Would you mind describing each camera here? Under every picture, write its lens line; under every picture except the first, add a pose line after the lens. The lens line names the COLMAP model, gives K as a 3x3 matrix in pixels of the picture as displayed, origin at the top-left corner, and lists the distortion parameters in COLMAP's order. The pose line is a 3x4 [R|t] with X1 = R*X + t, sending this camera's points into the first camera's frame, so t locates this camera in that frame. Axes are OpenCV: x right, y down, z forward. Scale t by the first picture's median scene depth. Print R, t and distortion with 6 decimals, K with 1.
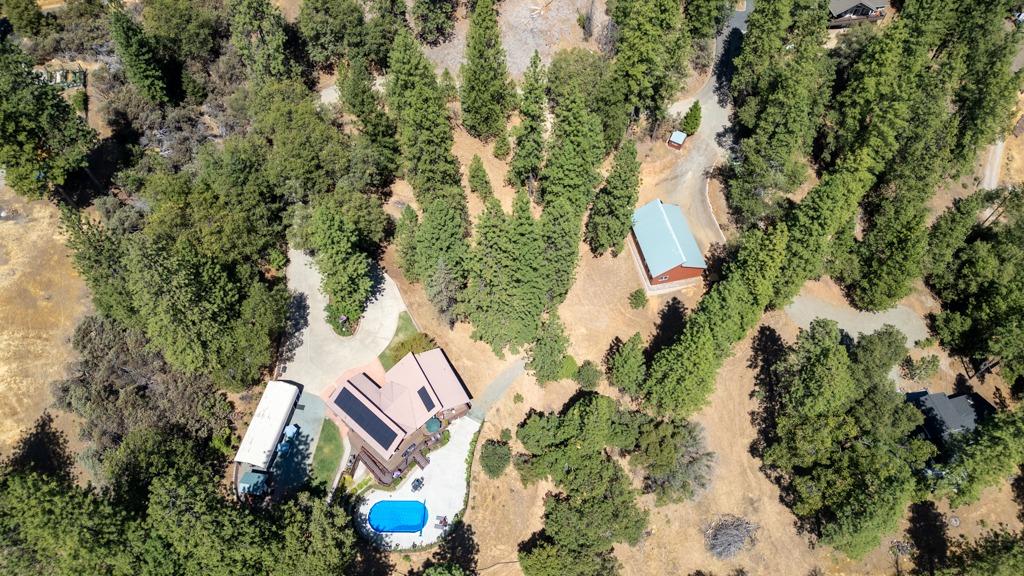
lens RADIAL K [[723.9, 0, 512.9], [0, 723.9, 289.6], [0, 0, 1]] dist [0.033189, -0.003078]
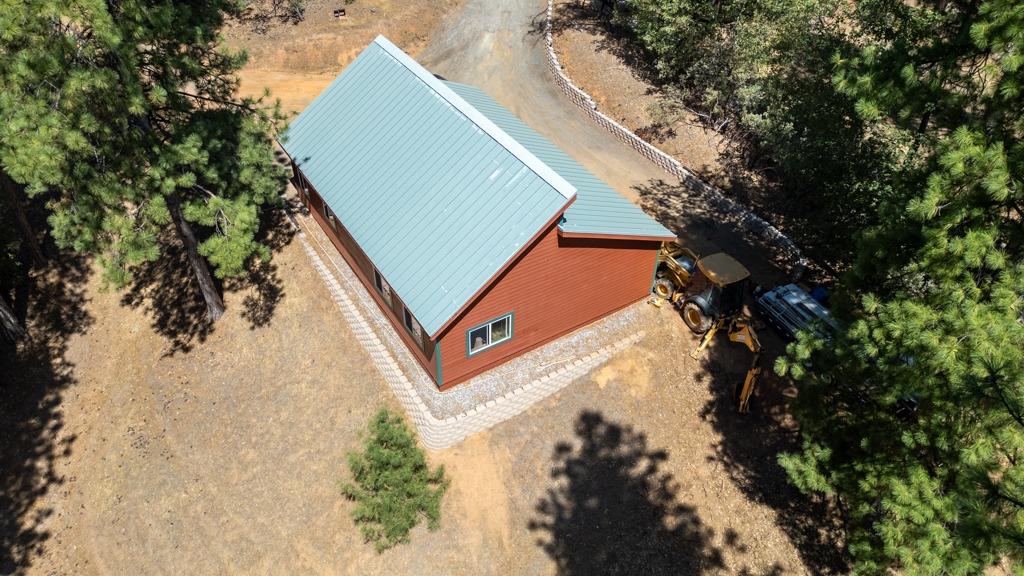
lens RADIAL K [[723.9, 0, 508.6], [0, 723.9, 289.7], [0, 0, 1]] dist [0.033189, -0.003078]
pose [[0.943736, -0.208335, 0.256823, 0.163401], [0.269786, 0.934160, -0.233581, 0.018215], [-0.191251, 0.289726, 0.937807, 0.807806]]
